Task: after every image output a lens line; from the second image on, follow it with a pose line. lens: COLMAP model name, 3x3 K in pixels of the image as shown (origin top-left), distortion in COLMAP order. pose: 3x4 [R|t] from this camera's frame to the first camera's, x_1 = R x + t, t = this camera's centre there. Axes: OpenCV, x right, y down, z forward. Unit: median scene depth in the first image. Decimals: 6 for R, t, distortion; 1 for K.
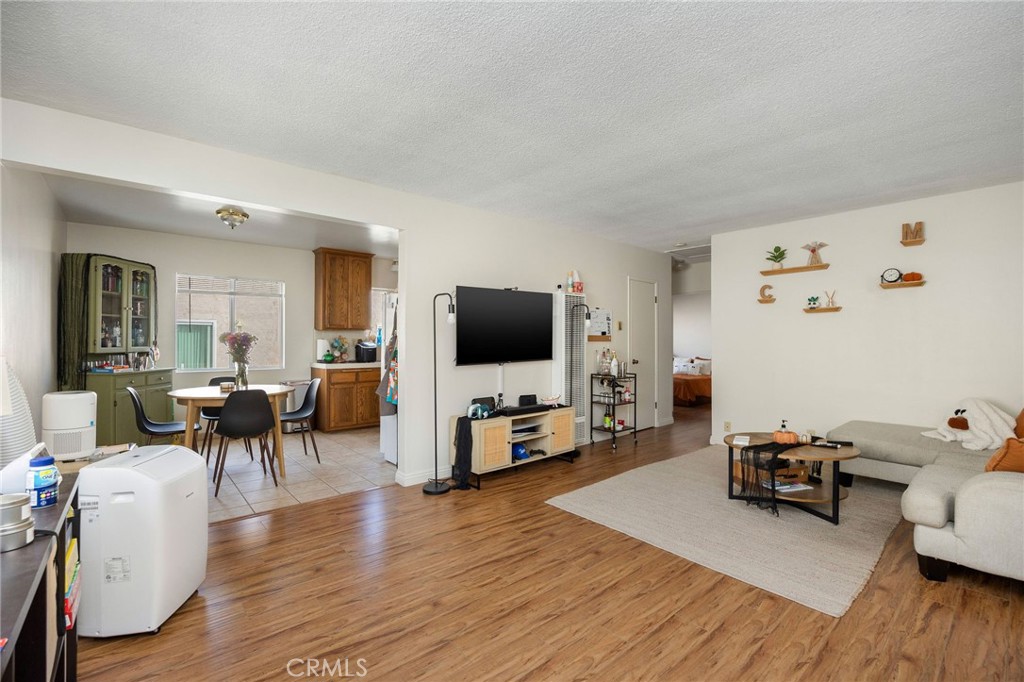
lens RADIAL K [[476.7, 0, 493.3], [0, 476.7, 339.1], [0, 0, 1]] dist [-0.015740, 0.000942]
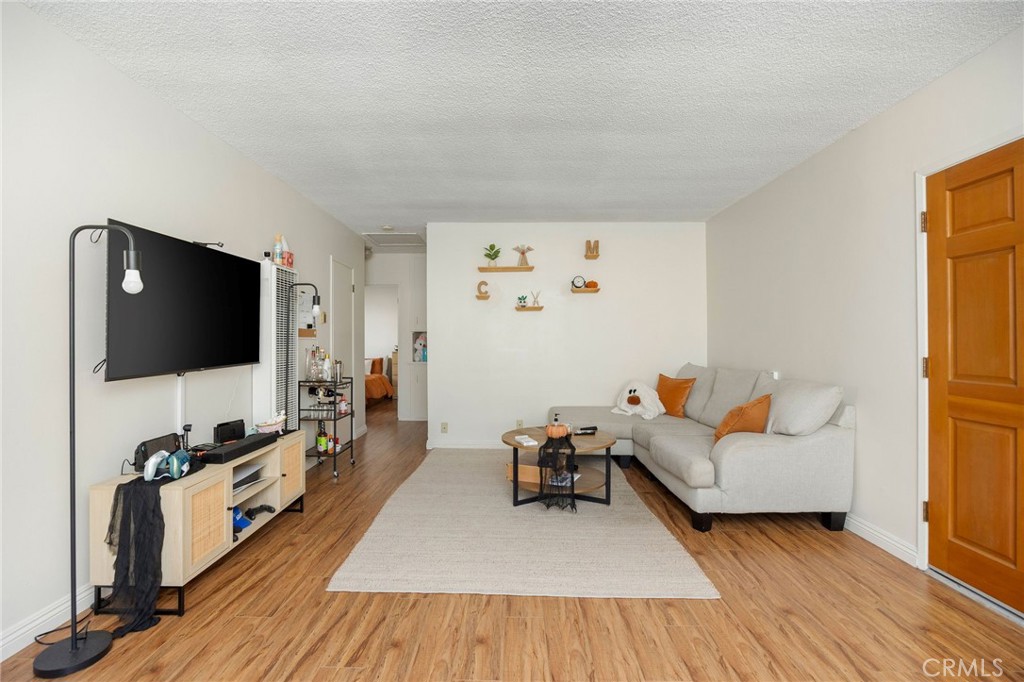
lens RADIAL K [[476.7, 0, 531.9], [0, 476.7, 340.2], [0, 0, 1]] dist [-0.015740, 0.000942]
pose [[0.630022, 0.001080, 0.776577, -0.179259], [-0.000984, 0.999999, -0.000593, 0.013903], [-0.776577, -0.000391, 0.630023, 0.354439]]
